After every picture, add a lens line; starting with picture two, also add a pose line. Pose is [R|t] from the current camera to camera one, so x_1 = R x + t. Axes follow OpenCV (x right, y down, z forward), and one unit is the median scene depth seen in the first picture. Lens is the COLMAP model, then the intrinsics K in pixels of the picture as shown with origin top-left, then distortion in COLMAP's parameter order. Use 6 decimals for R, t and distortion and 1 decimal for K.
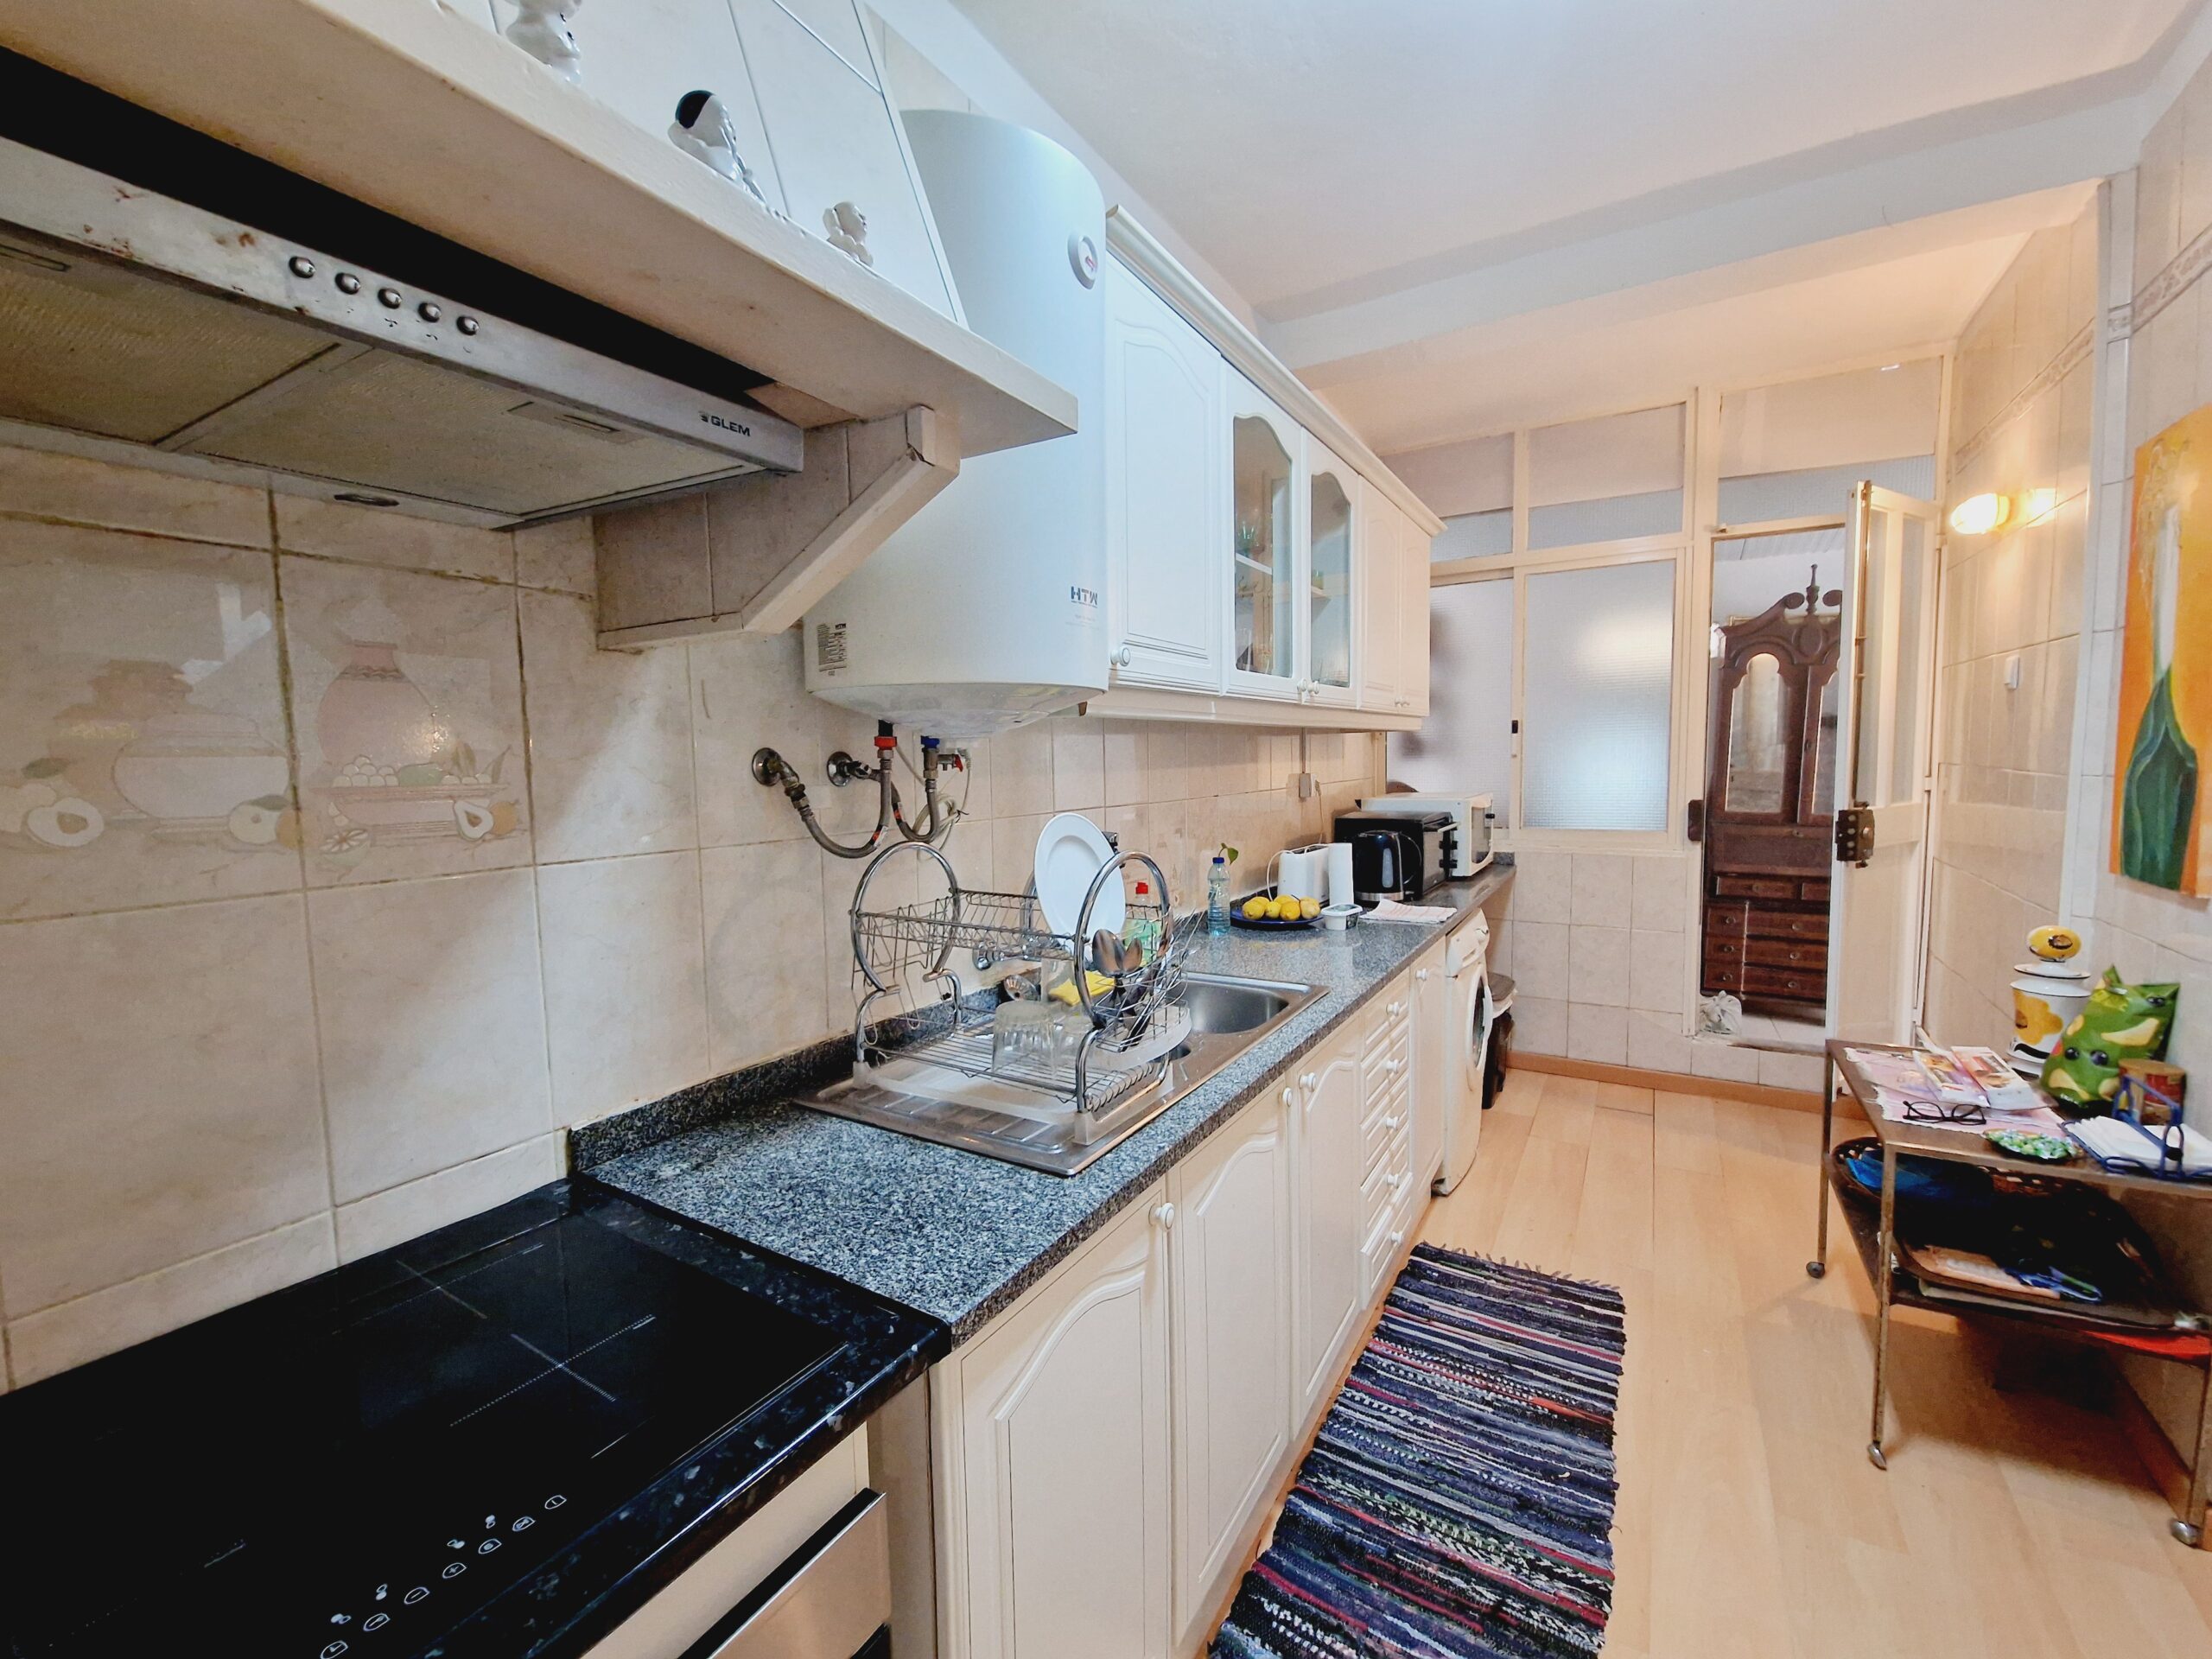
lens RADIAL K [[902.4, 0, 1090.5], [0, 902.4, 825.3], [0, 0, 1]] dist [0.000151, -0.000170]
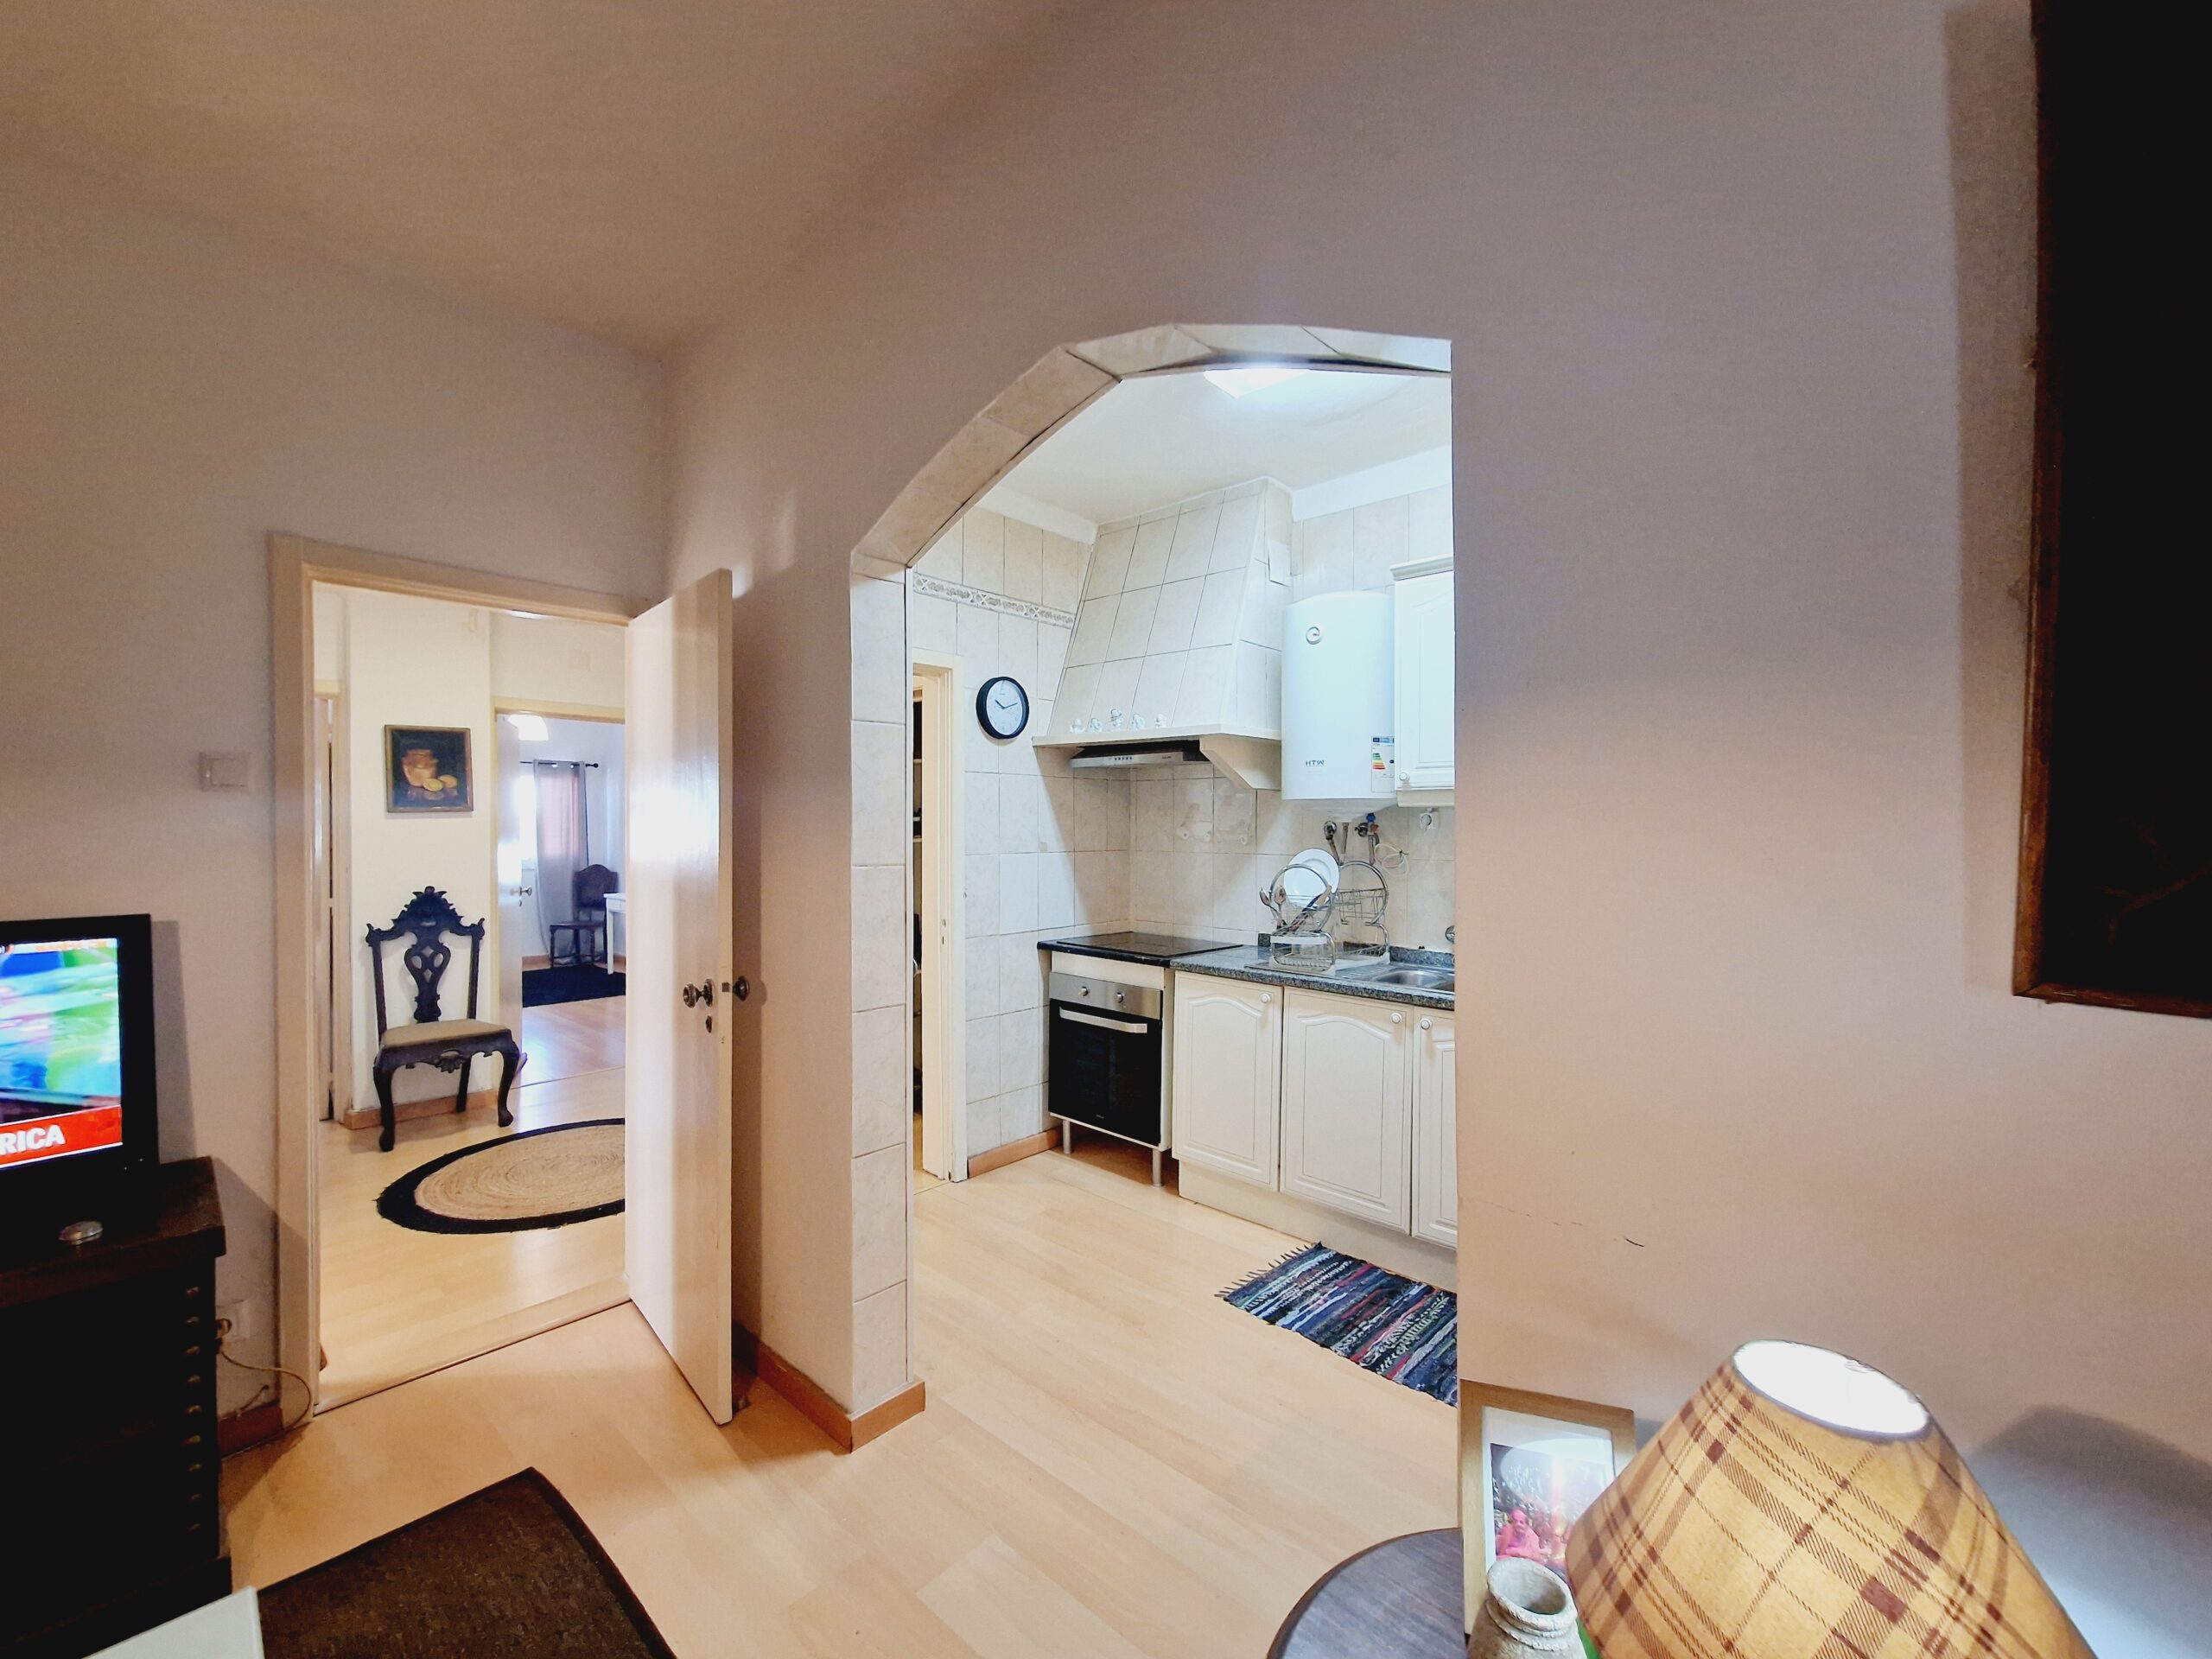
lens RADIAL K [[909.1, 0, 1084.6], [0, 909.1, 833.9], [0, 0, 1]] dist [-0.000886, -0.000848]
pose [[-0.188318, 0.027618, -0.981720, 1.775547], [-0.077870, 0.996038, 0.042958, -0.079720], [0.979016, 0.084536, -0.185421, 0.587659]]
